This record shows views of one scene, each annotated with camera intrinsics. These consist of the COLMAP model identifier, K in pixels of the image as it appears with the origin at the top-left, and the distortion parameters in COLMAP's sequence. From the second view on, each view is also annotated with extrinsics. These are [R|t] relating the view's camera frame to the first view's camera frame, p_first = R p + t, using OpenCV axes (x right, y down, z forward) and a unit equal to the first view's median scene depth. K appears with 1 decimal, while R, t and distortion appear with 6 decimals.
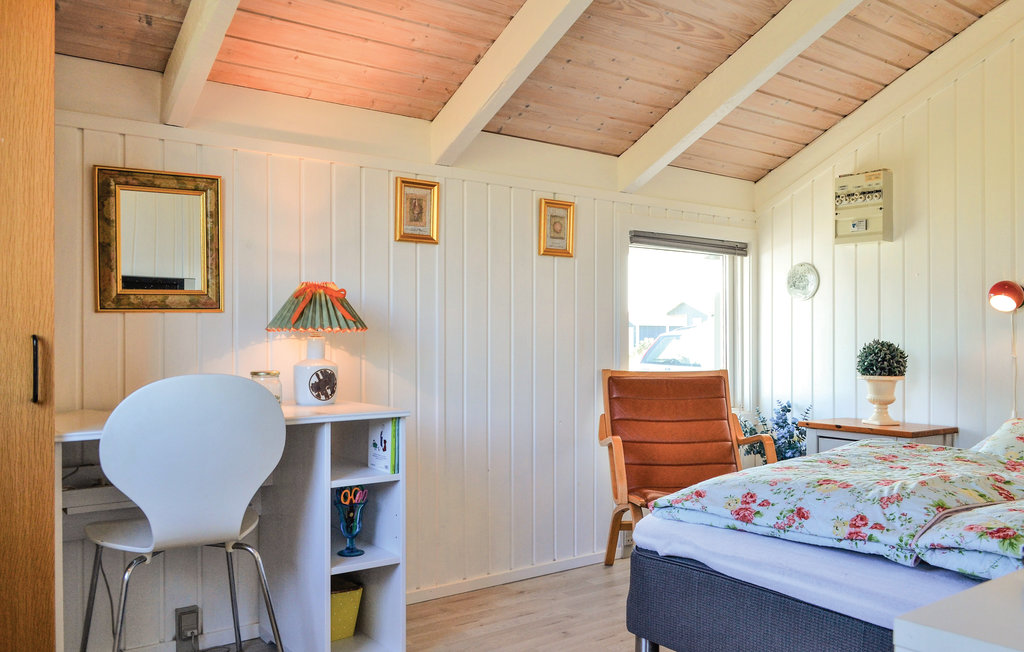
lens RADIAL K [[855.5, 0, 519.3], [0, 855.5, 329.4], [0, 0, 1]] dist [-0.014058, 0.011647]
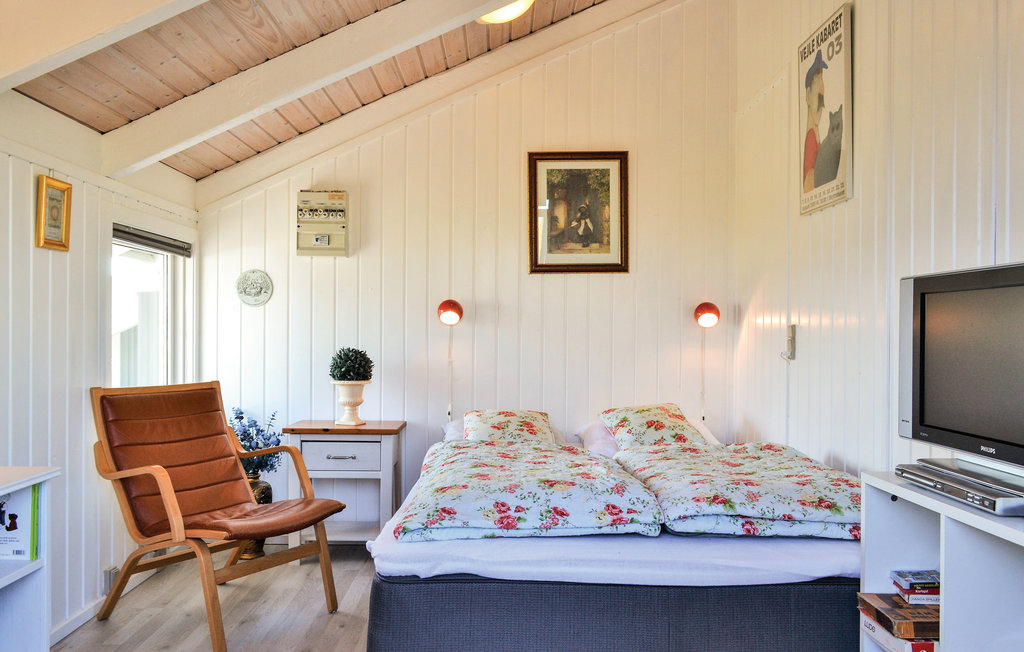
lens RADIAL K [[855.5, 0, 520.4], [0, 855.5, 326.2], [0, 0, 1]] dist [-0.014058, 0.011647]
pose [[0.577028, 0.004077, 0.816714, -0.355090], [-0.016937, 0.999832, 0.006975, -0.027068], [-0.816549, -0.017857, 0.577000, 0.187728]]
